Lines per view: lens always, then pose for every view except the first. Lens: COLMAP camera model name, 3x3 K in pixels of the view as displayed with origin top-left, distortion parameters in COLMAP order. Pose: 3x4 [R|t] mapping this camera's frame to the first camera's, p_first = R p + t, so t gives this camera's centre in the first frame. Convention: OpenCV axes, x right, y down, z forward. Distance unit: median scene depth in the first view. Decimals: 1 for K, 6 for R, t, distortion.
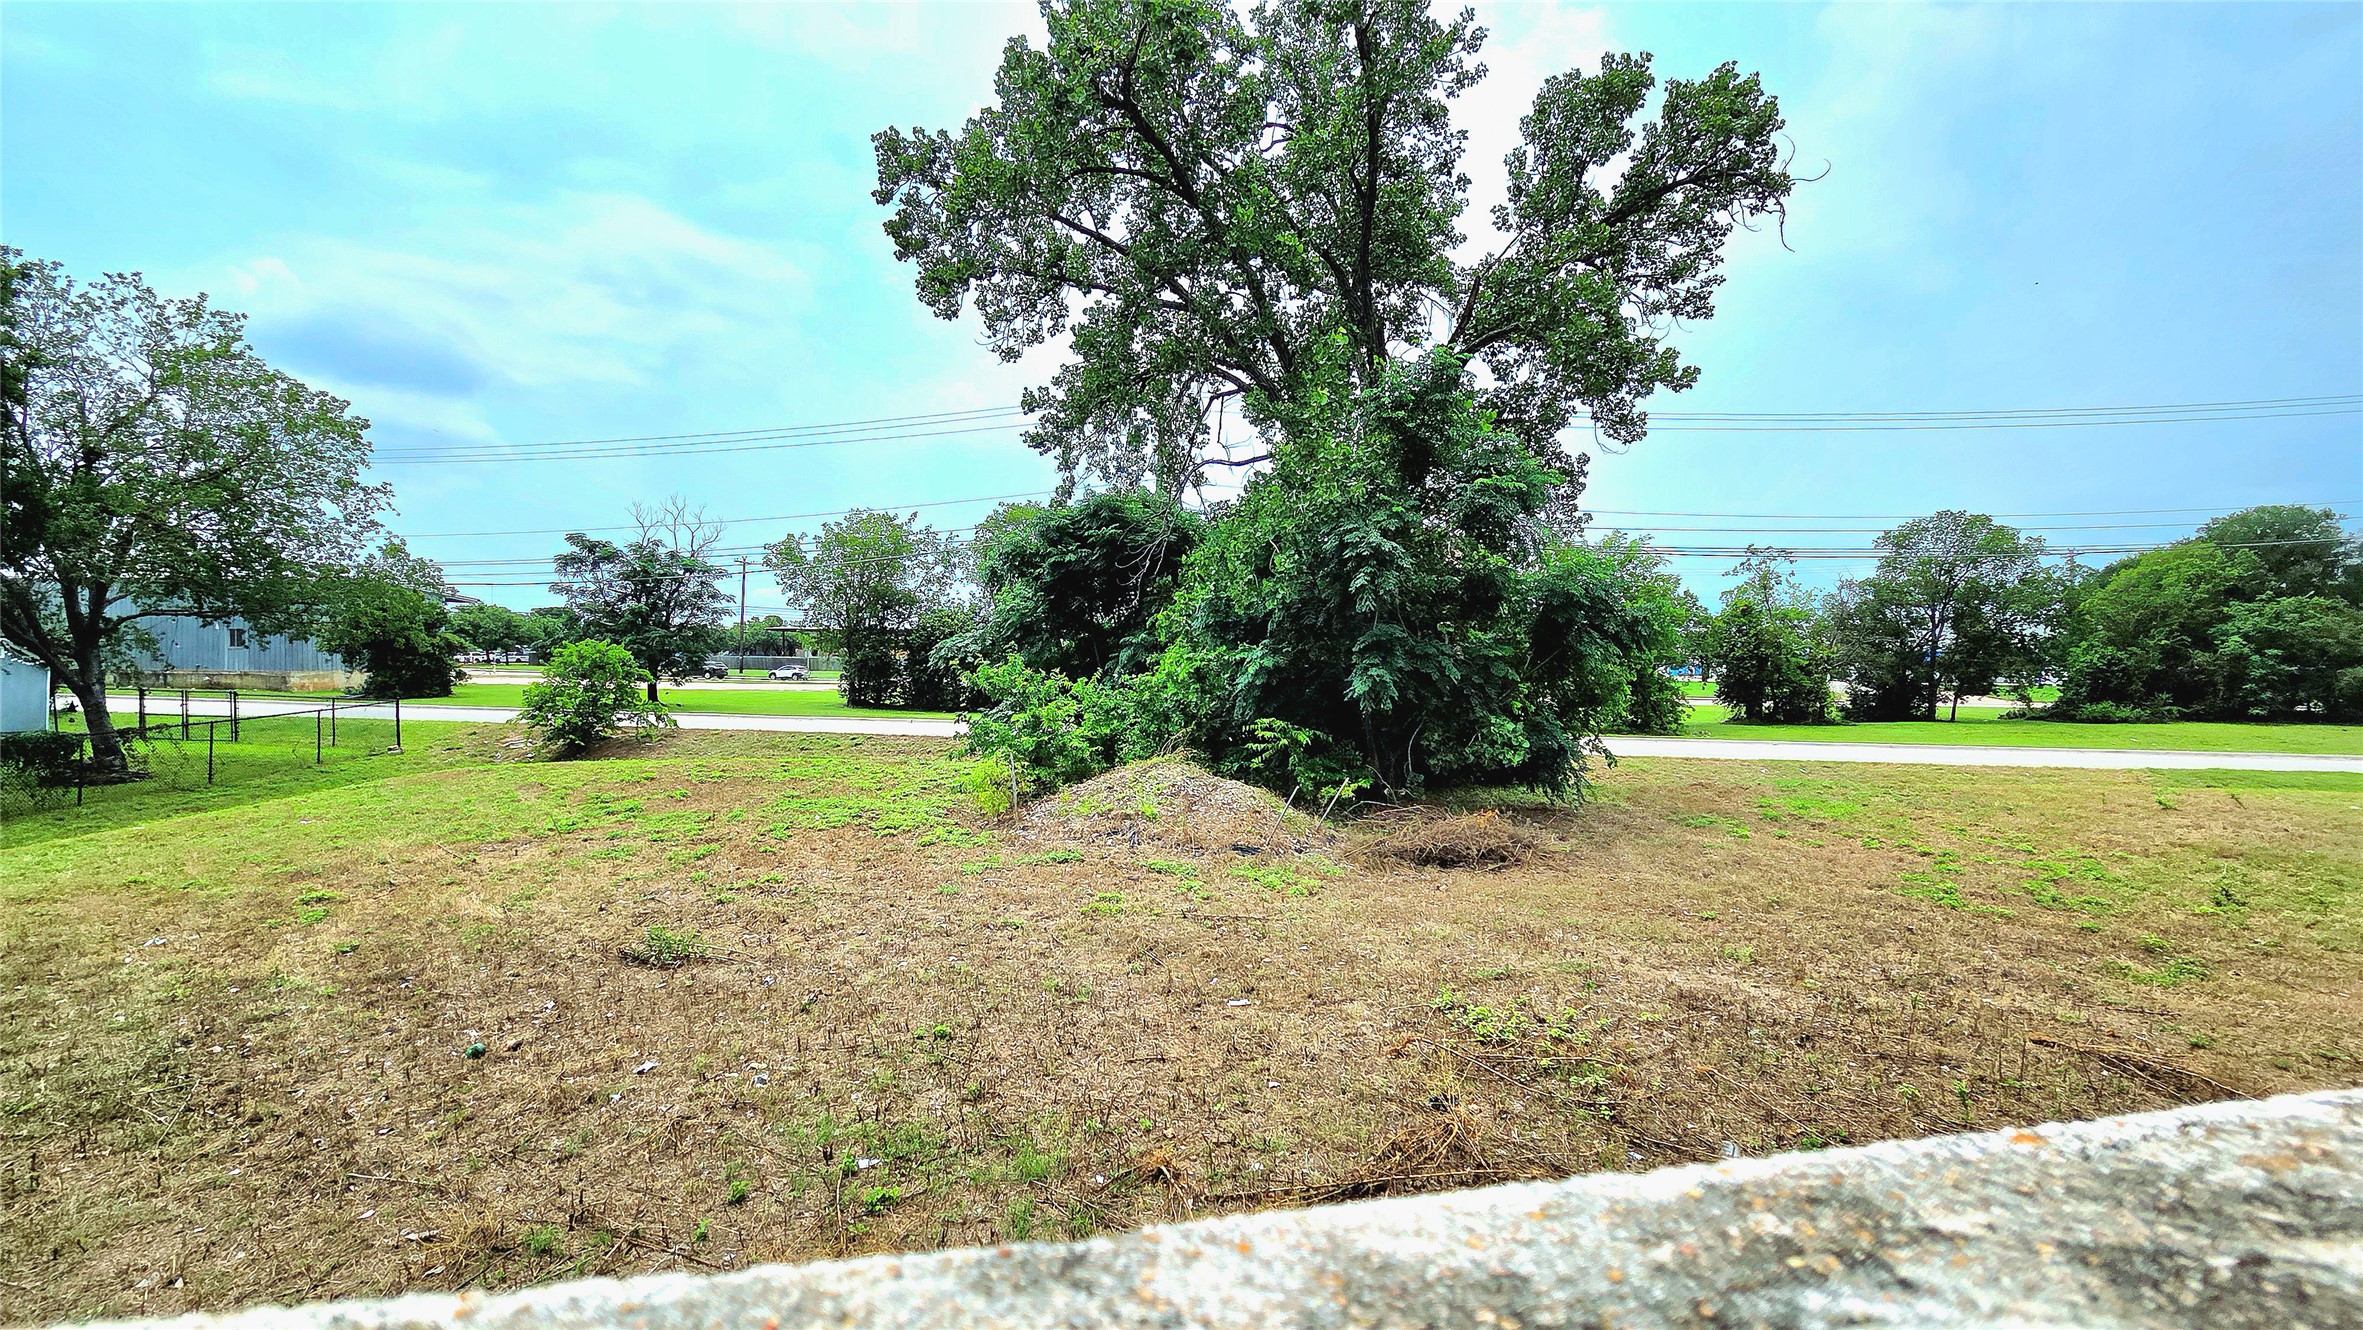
lens RADIAL K [[979.9, 0, 1185.9], [0, 979.9, 669.9], [0, 0, 1]] dist [0.003758, -0.000266]
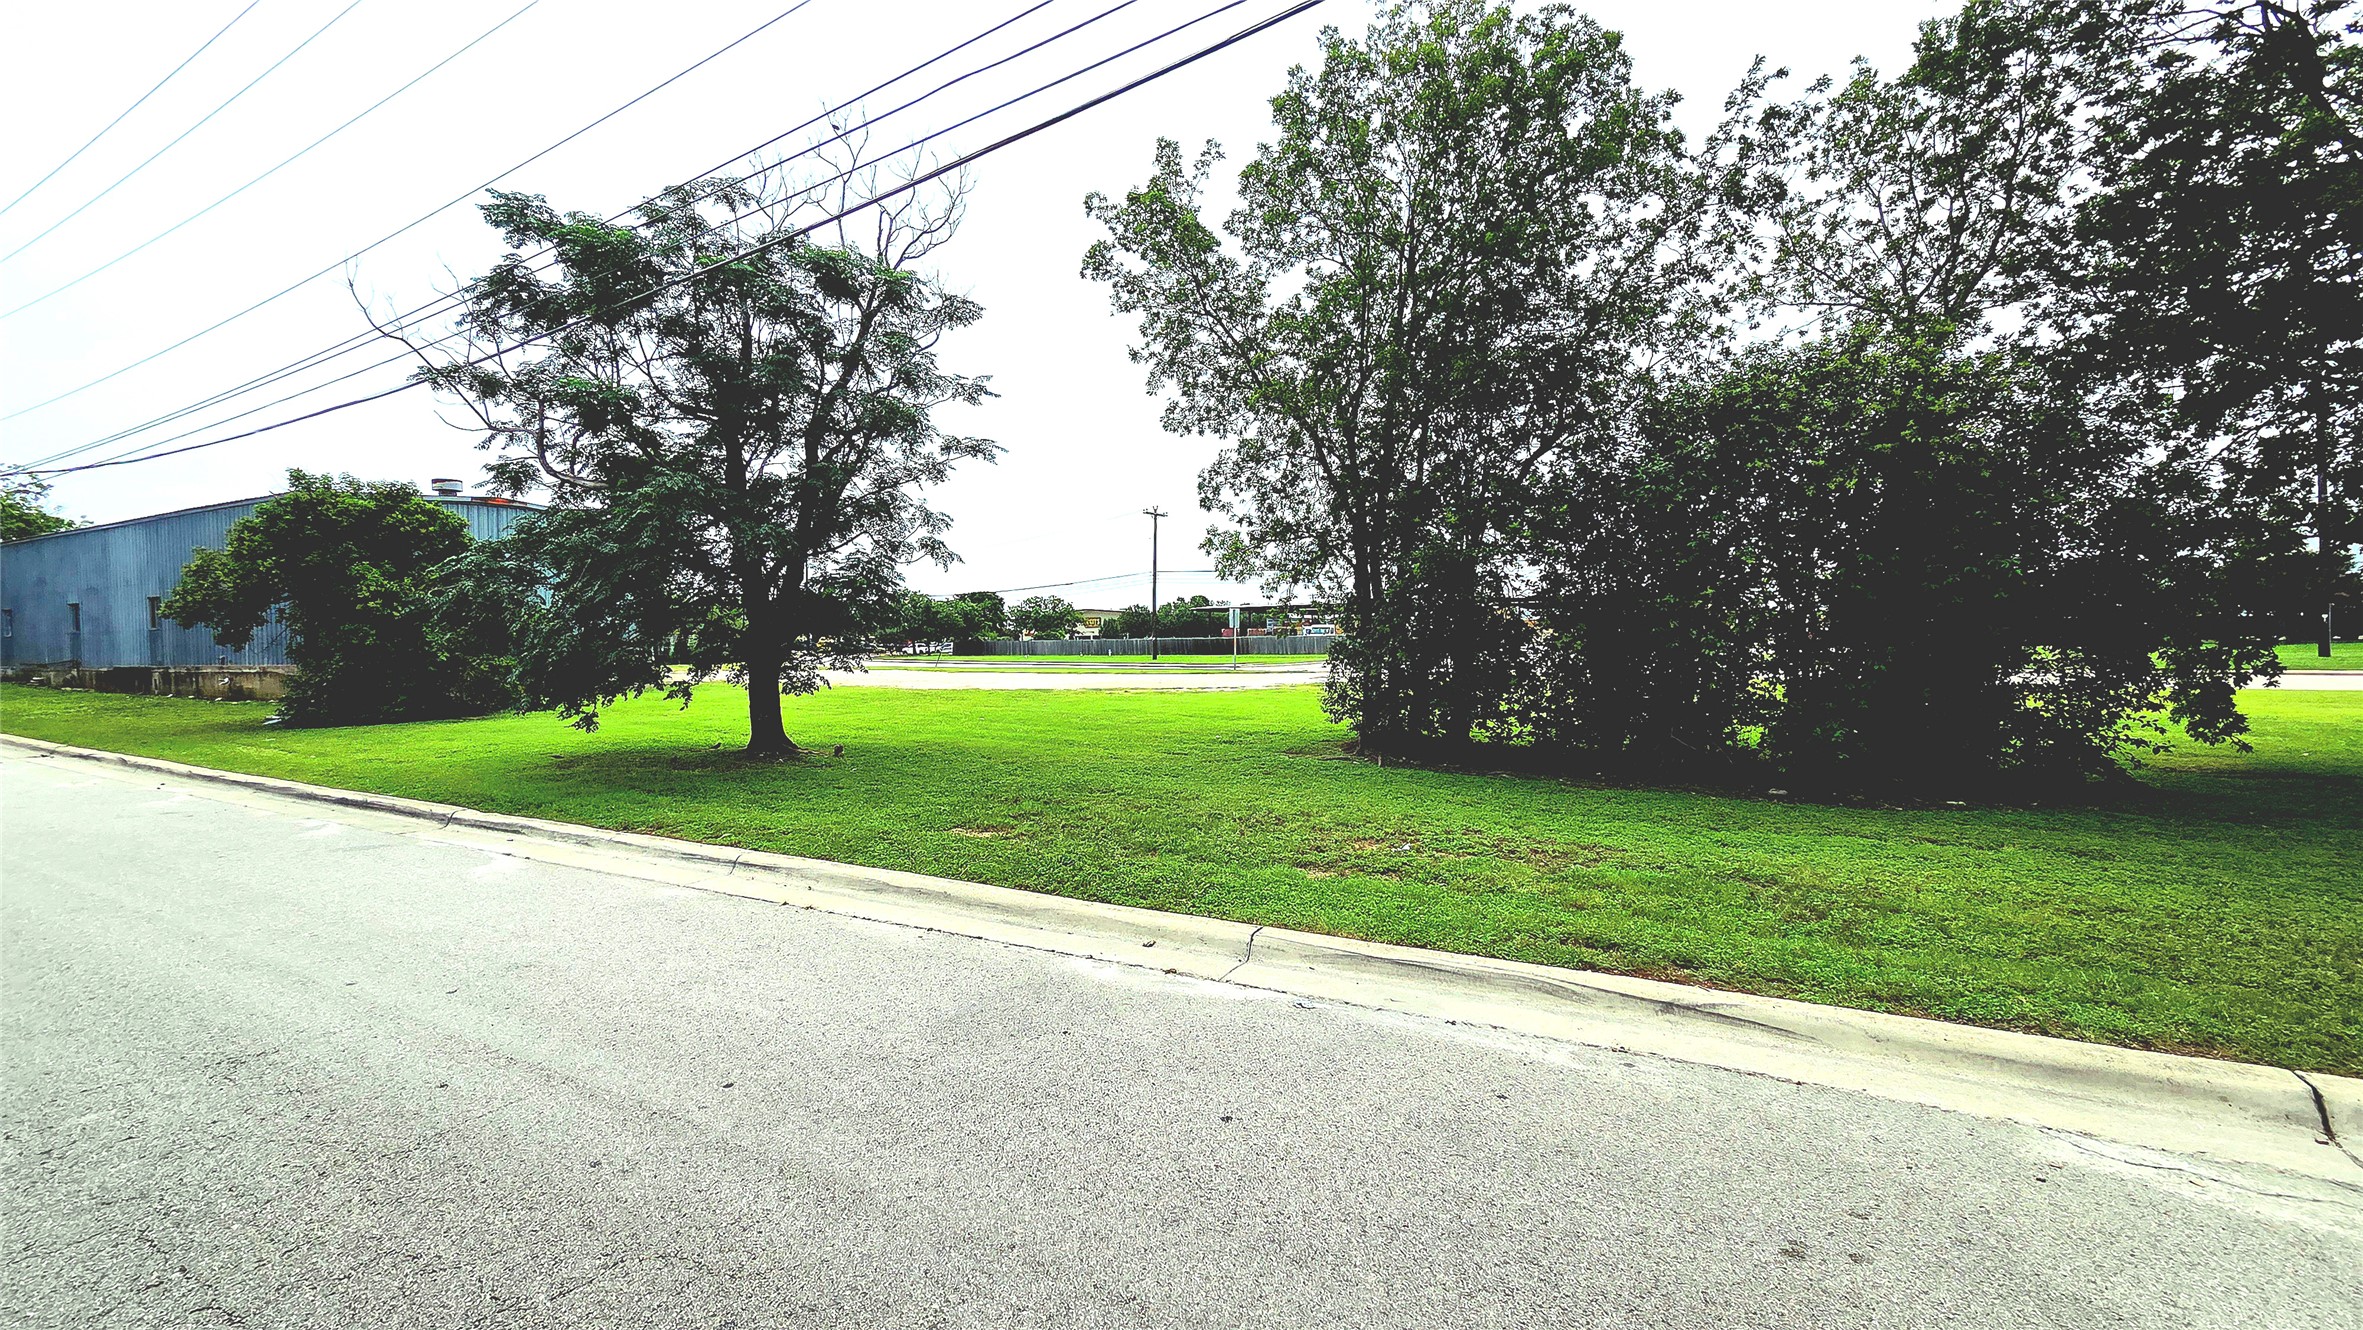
lens RADIAL K [[979.9, 0, 1180.2], [0, 979.9, 664.6], [0, 0, 1]] dist [0.003758, -0.000266]
pose [[0.910911, -0.018583, -0.412184, -0.275121], [0.023028, 0.999718, 0.005819, 0.007516], [0.411959, -0.014793, 0.911082, 0.712473]]
